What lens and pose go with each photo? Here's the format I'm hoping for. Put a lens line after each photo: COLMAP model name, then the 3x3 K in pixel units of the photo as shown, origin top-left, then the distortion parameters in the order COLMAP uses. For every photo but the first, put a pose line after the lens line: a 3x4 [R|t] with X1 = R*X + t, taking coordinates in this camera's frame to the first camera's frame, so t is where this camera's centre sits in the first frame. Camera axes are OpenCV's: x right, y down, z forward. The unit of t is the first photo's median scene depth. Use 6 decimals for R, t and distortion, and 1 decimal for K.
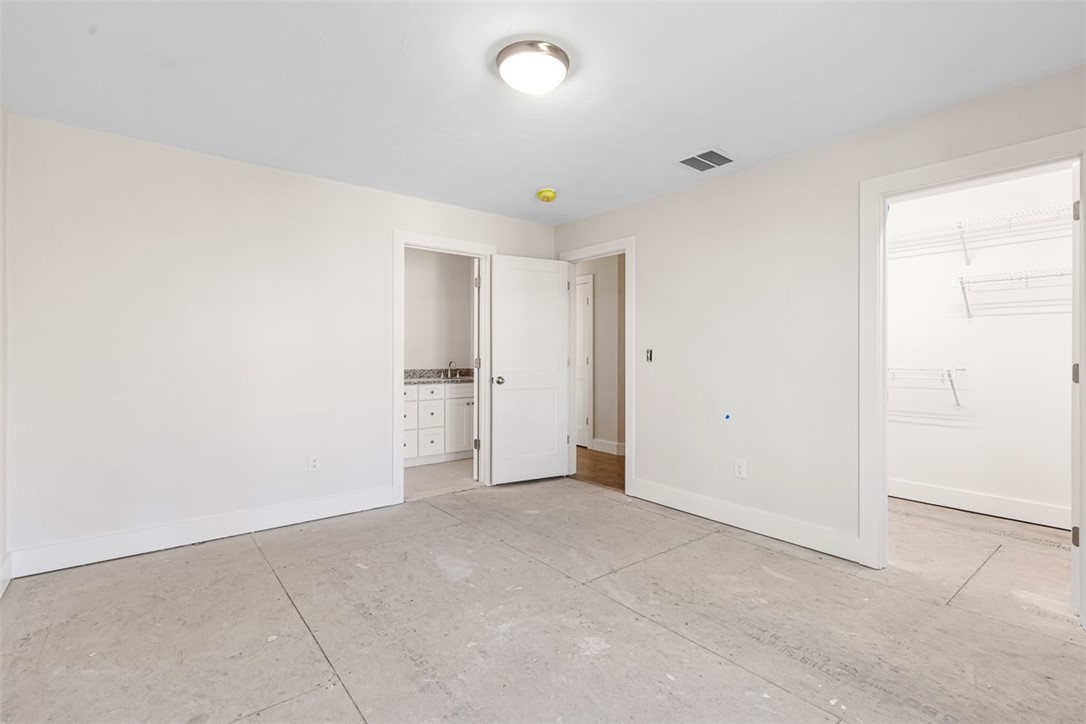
lens RADIAL K [[496.1, 0, 543.8], [0, 496.1, 358.5], [0, 0, 1]] dist [0.001613, 0.000287]
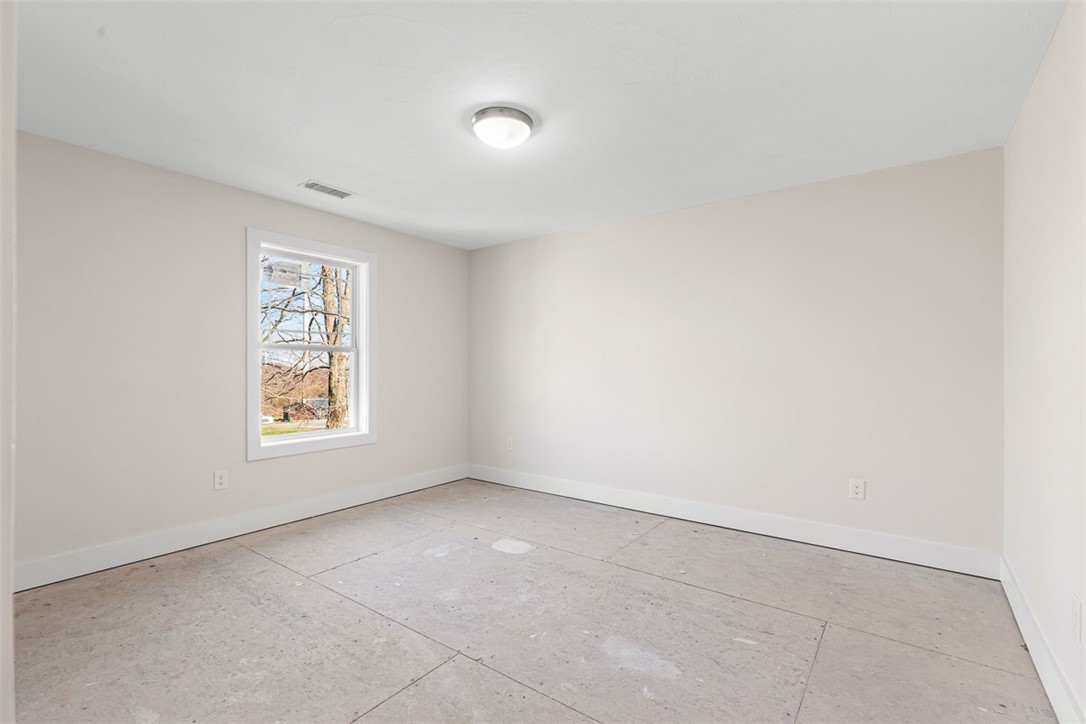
lens RADIAL K [[496.1, 0, 542.9], [0, 496.1, 363.5], [0, 0, 1]] dist [0.001613, 0.000287]
pose [[-0.965555, -0.003781, -0.260171, 0.177646], [-0.005044, 0.999979, 0.004186, -0.024711], [0.260149, 0.005354, -0.965554, 2.015438]]
